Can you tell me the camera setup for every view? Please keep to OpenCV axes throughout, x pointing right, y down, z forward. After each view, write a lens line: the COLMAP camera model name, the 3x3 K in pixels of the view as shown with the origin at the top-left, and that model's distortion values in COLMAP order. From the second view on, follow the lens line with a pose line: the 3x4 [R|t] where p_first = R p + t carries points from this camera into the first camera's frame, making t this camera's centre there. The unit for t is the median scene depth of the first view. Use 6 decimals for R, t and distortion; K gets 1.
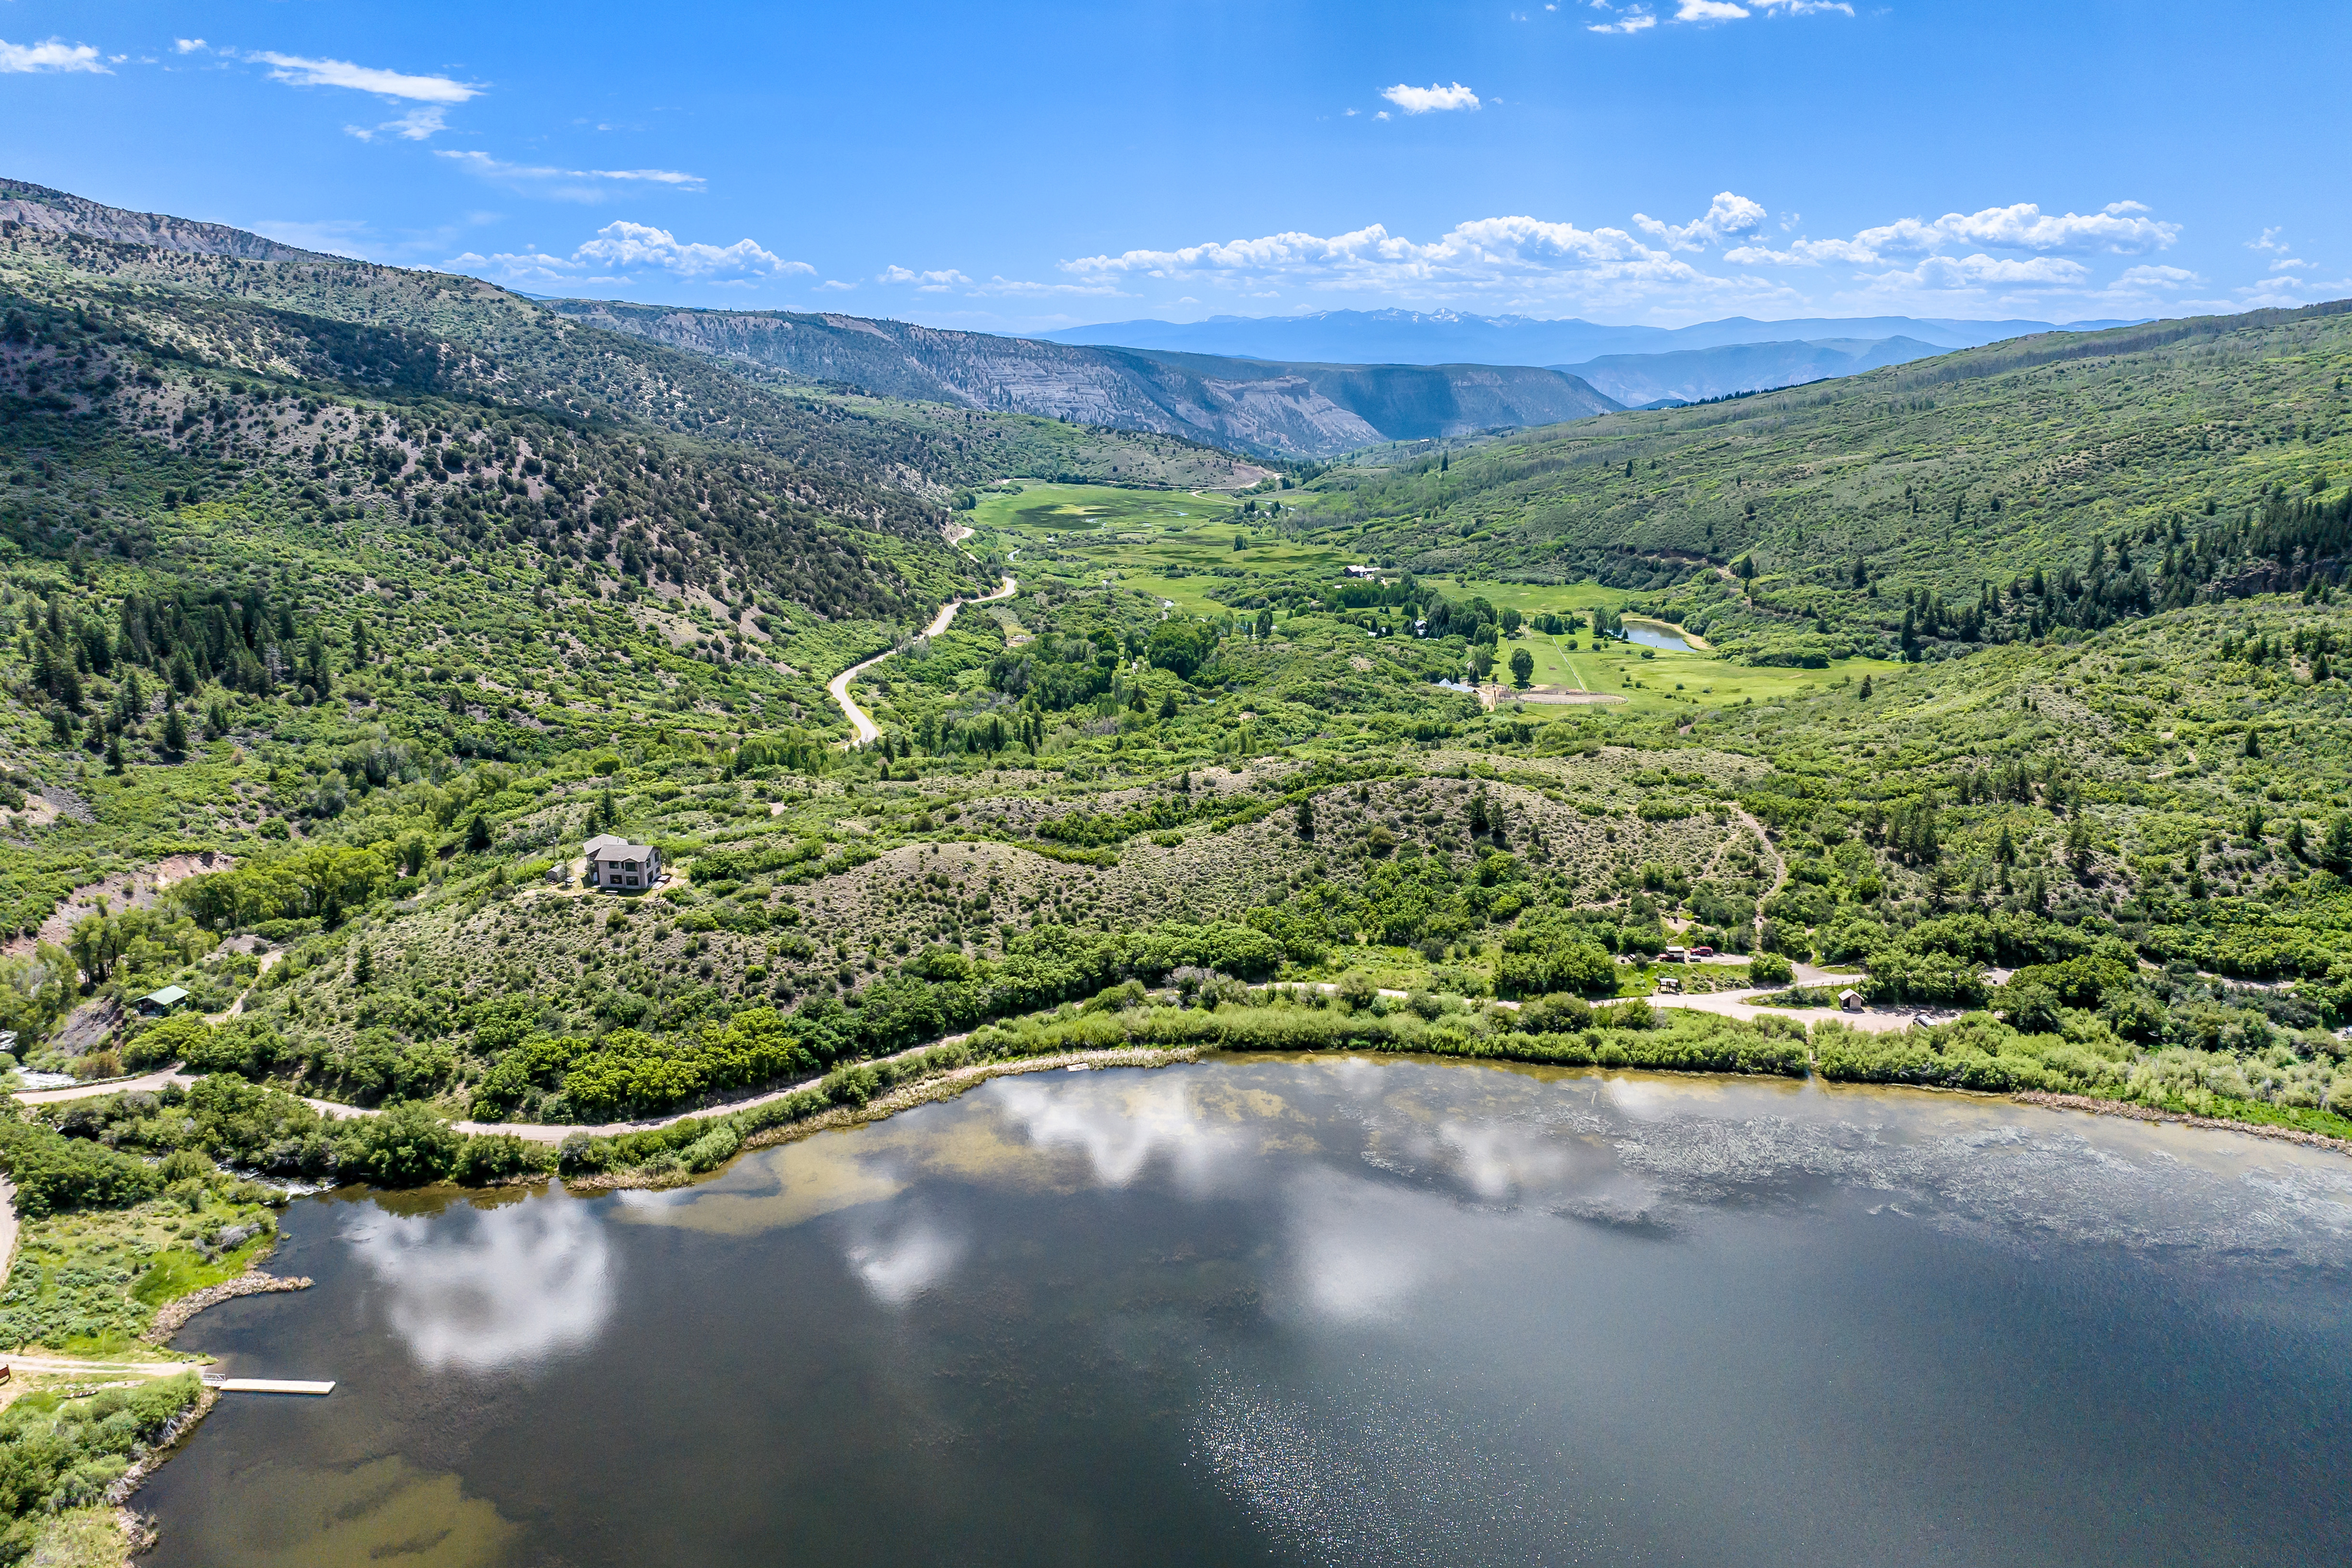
lens RADIAL K [[1652.7, 0, 1175.8], [0, 1652.7, 785.1], [0, 0, 1]] dist [-0.039267, 0.004564]
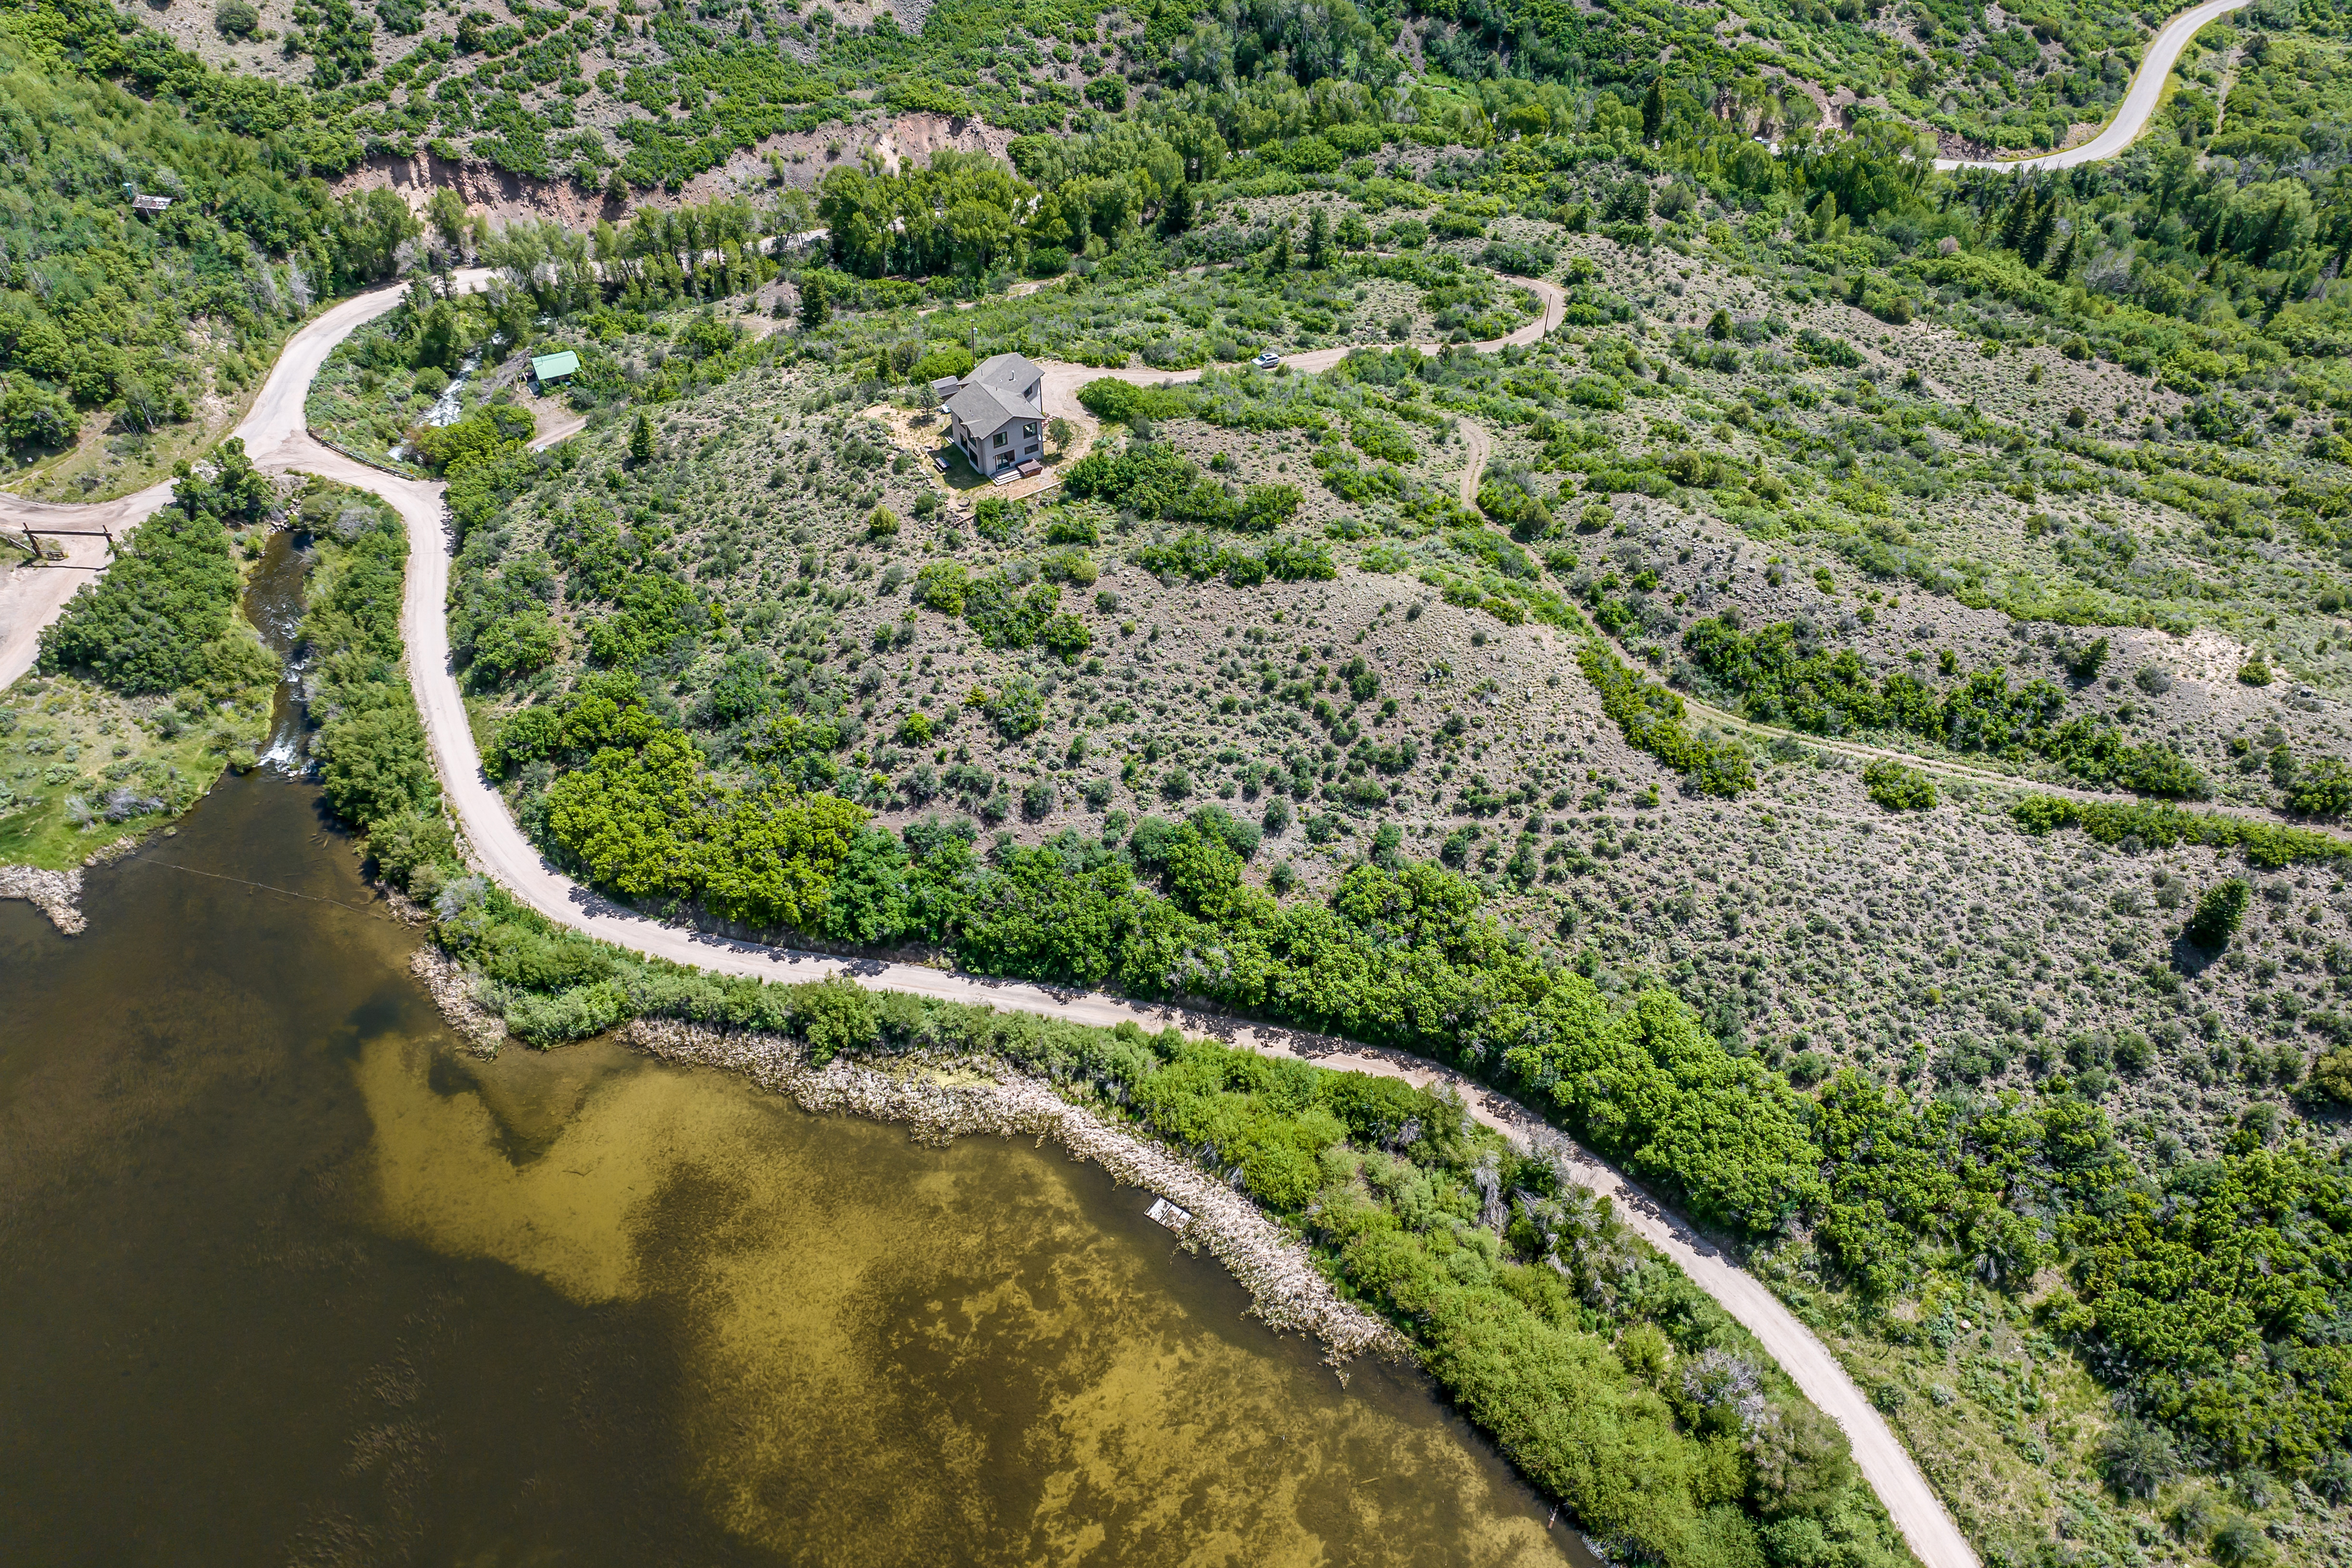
lens RADIAL K [[1652.7, 0, 1172.1], [0, 1652.7, 781.7], [0, 0, 1]] dist [-0.039267, 0.004564]
pose [[0.618129, 0.544255, -0.567189, 0.142192], [-0.200657, 0.806886, 0.555583, -0.201920], [0.760036, -0.229611, 0.607968, 0.608896]]
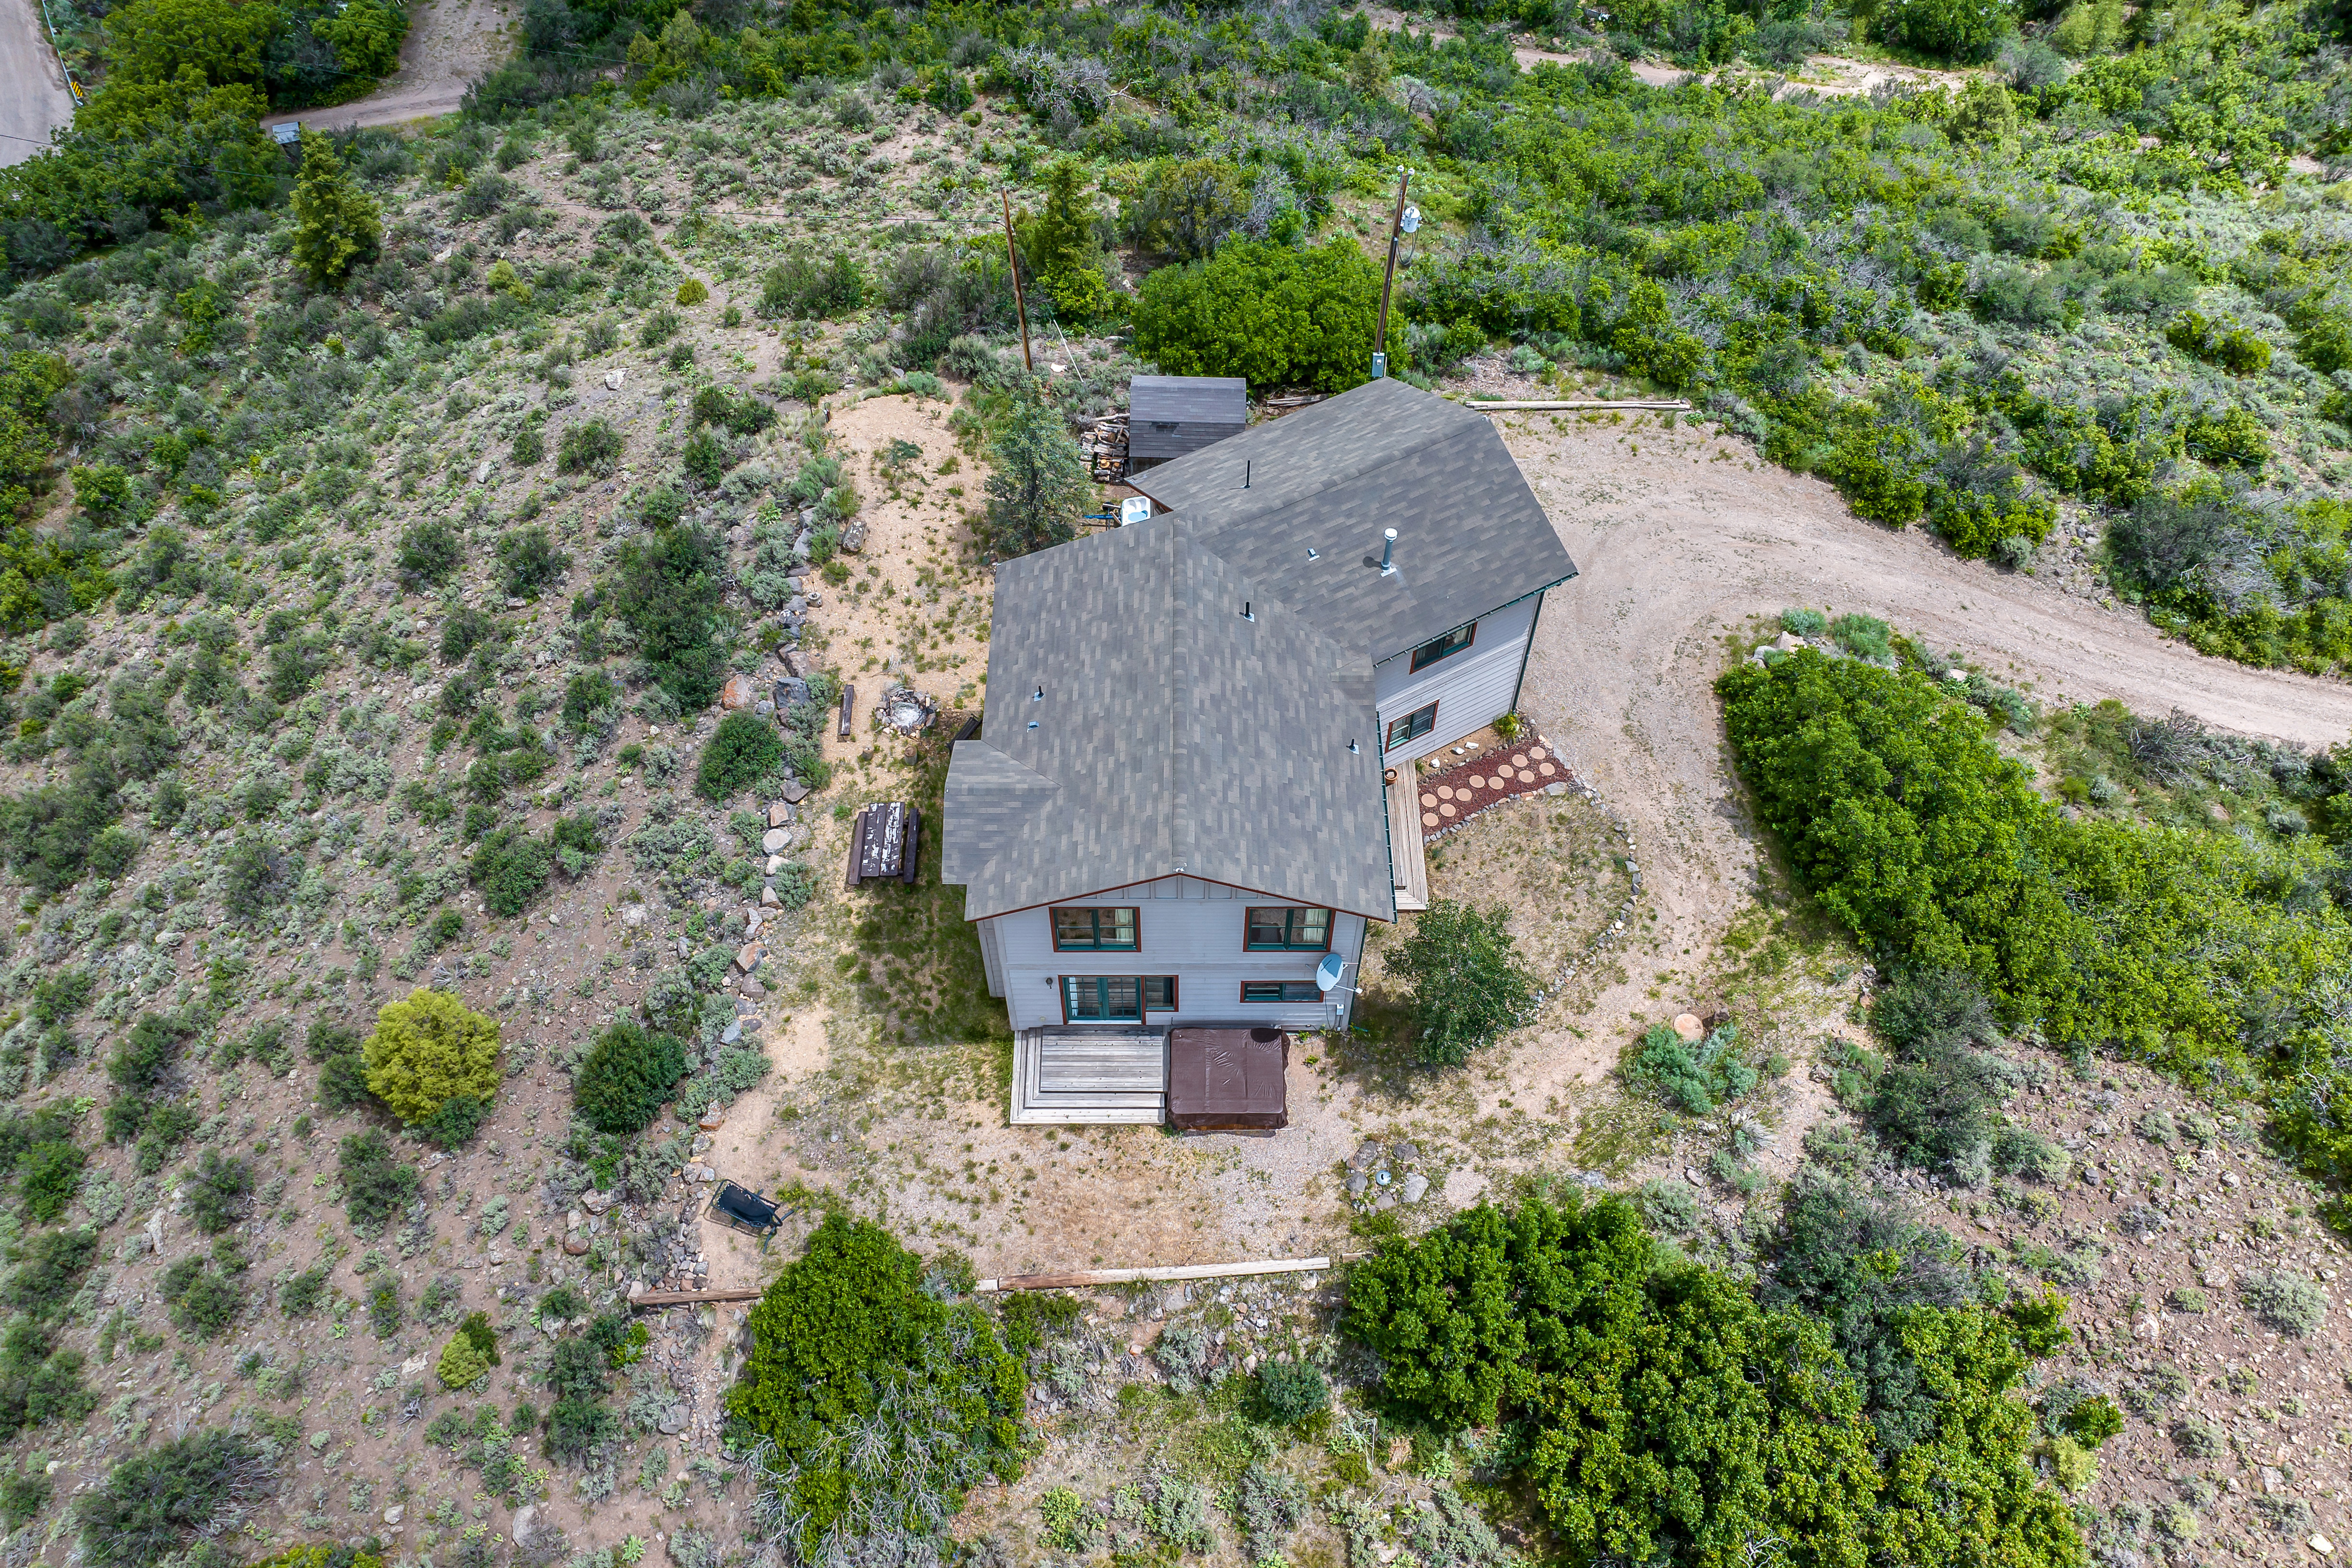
lens RADIAL K [[1652.7, 0, 1185.4], [0, 1652.7, 787.0], [0, 0, 1]] dist [-0.039267, 0.004564]
pose [[0.108109, 0.804575, -0.583928, -0.261520], [-0.258292, 0.589932, 0.765026, -0.039323], [0.959999, 0.068118, 0.271593, 0.940447]]
